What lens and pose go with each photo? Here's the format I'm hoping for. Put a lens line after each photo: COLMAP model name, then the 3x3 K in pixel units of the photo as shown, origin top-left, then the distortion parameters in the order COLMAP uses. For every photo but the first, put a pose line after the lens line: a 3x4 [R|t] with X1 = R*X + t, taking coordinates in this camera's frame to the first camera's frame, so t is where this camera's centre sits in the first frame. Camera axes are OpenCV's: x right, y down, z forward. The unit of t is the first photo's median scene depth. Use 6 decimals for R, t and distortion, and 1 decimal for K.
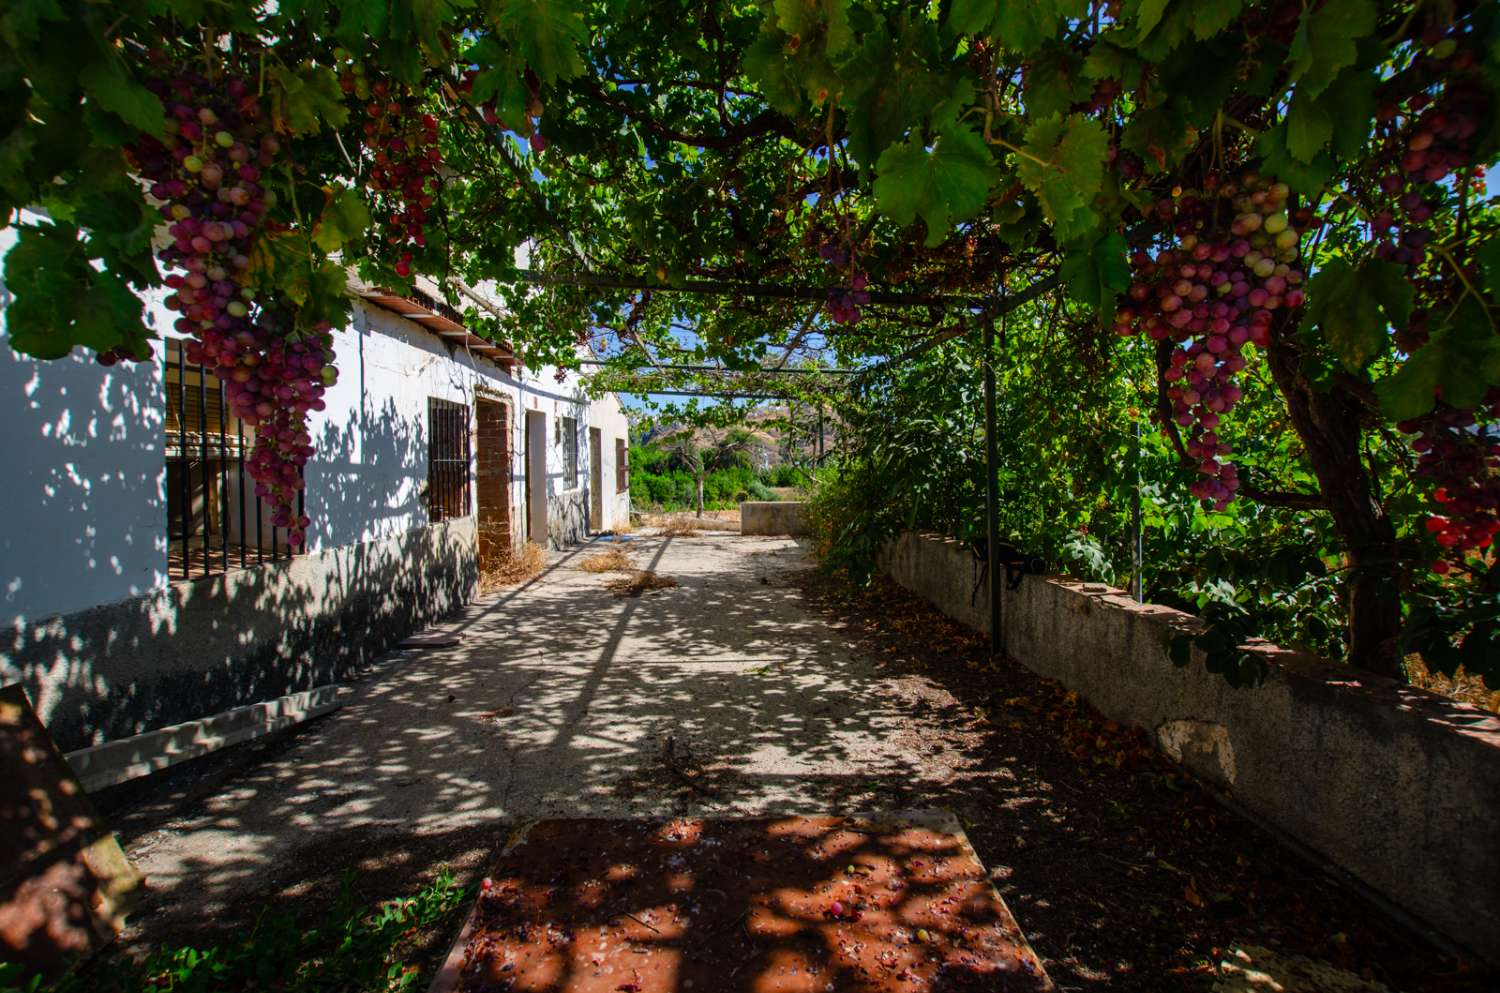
lens RADIAL K [[675.1, 0, 746.4], [0, 675.1, 457.6], [0, 0, 1]] dist [-0.037520, 0.007055]
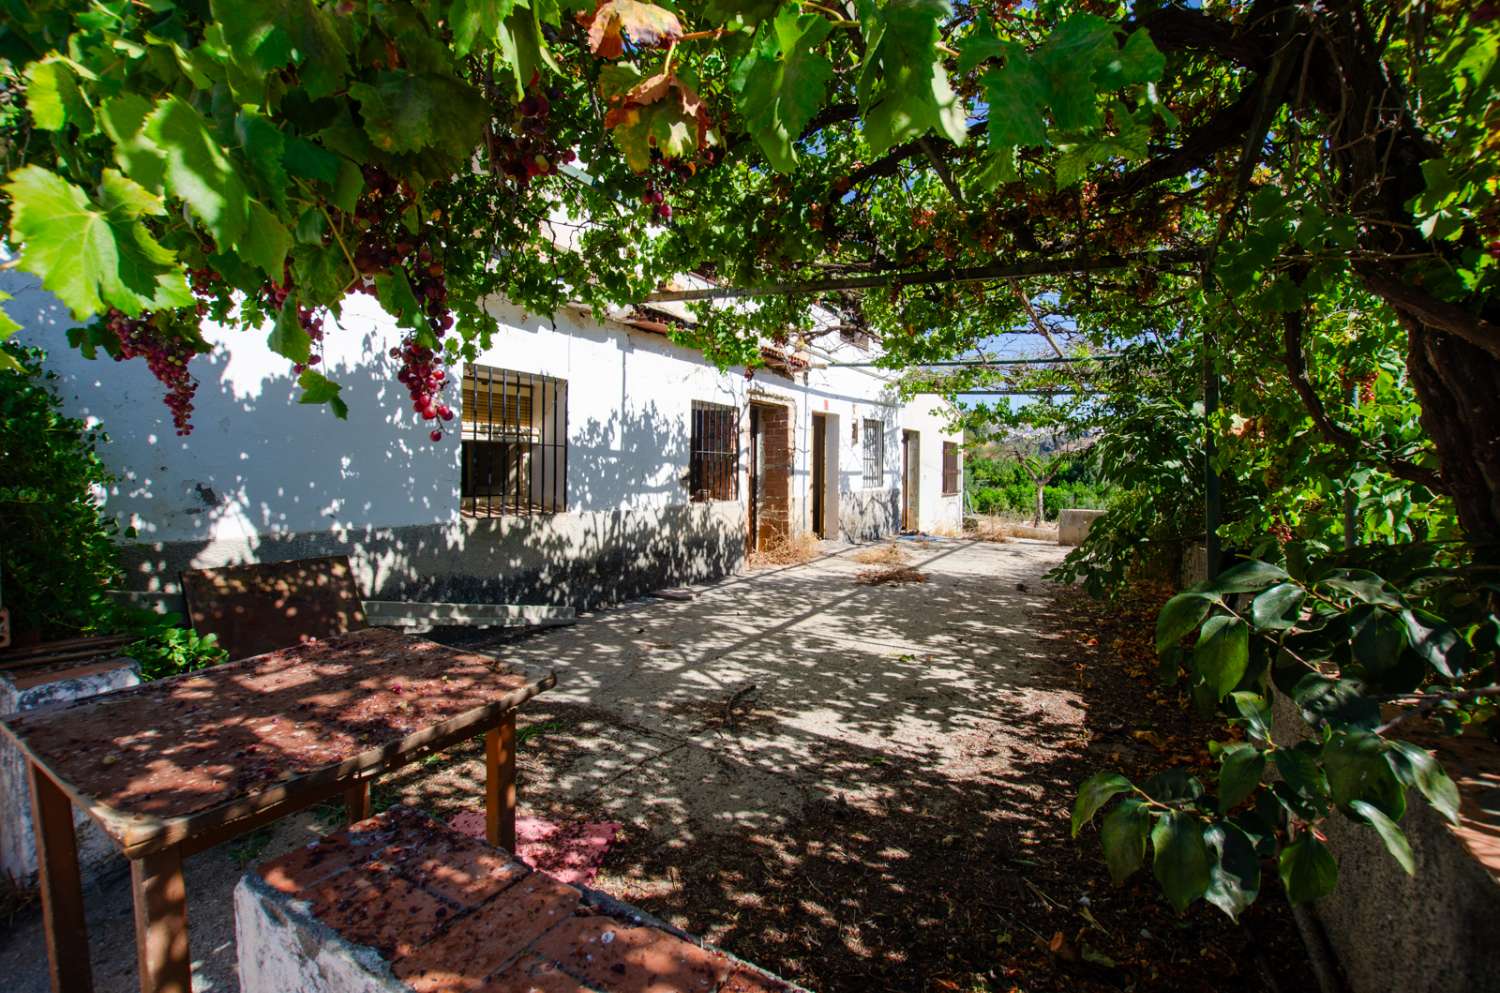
lens RADIAL K [[675.1, 0, 746.4], [0, 675.1, 457.6], [0, 0, 1]] dist [-0.037520, 0.007055]
pose [[0.826850, 0.006765, -0.562382, 0.415067], [-0.015784, 0.999813, -0.011179, 0.037636], [0.562202, 0.018120, 0.826802, 0.040455]]
